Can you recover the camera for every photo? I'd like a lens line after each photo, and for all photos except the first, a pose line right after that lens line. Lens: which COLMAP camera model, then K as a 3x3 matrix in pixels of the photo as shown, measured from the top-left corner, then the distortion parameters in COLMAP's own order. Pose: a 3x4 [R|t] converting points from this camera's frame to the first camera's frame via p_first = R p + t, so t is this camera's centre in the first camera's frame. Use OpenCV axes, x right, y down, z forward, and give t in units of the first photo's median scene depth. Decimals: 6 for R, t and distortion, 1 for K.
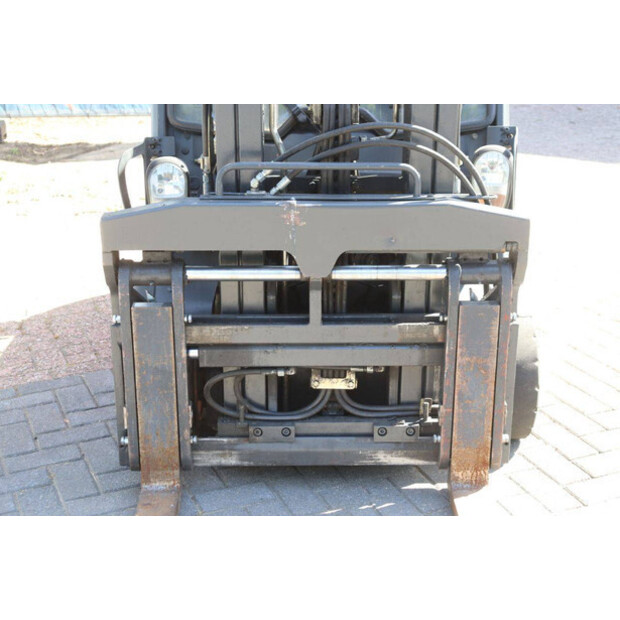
lens RADIAL K [[1002.8, 0, 310.0], [0, 1002.8, 310.0], [0, 0, 1]] dist [0.162706, 0.096456]
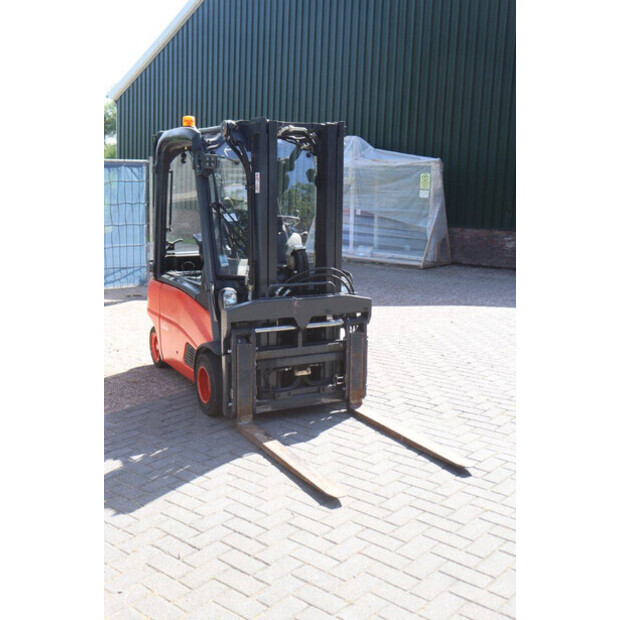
lens RADIAL K [[713.1, 0, 310.0], [0, 713.1, 310.0], [0, 0, 1]] dist [0.000342, 0.007092]
pose [[0.893441, -0.070231, 0.443656, -0.746472], [0.146783, 0.979126, -0.140597, 0.175477], [-0.424521, 0.190736, 0.885100, -0.607751]]
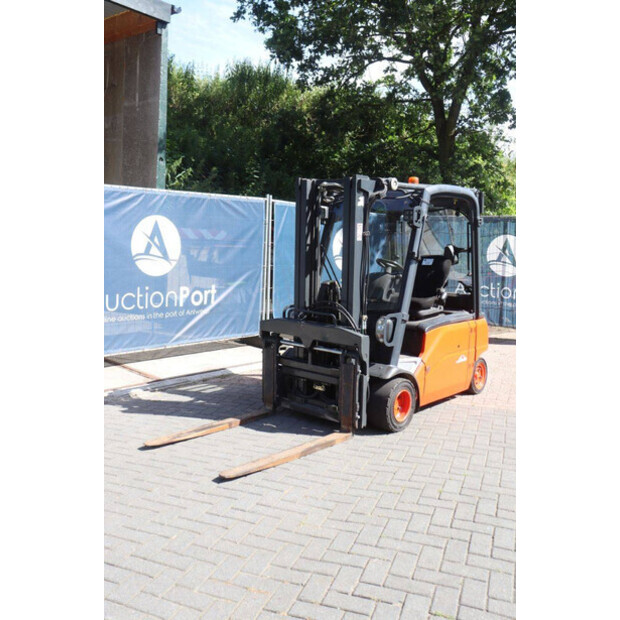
lens RADIAL K [[616.9, 0, 310.0], [0, 616.9, 310.0], [0, 0, 1]] dist [-0.060070, 0.005158]
pose [[0.739620, 0.095653, -0.666193, 1.211478], [-0.248276, 0.958813, -0.137973, 0.112802], [0.625557, 0.267447, 0.732906, -0.409397]]
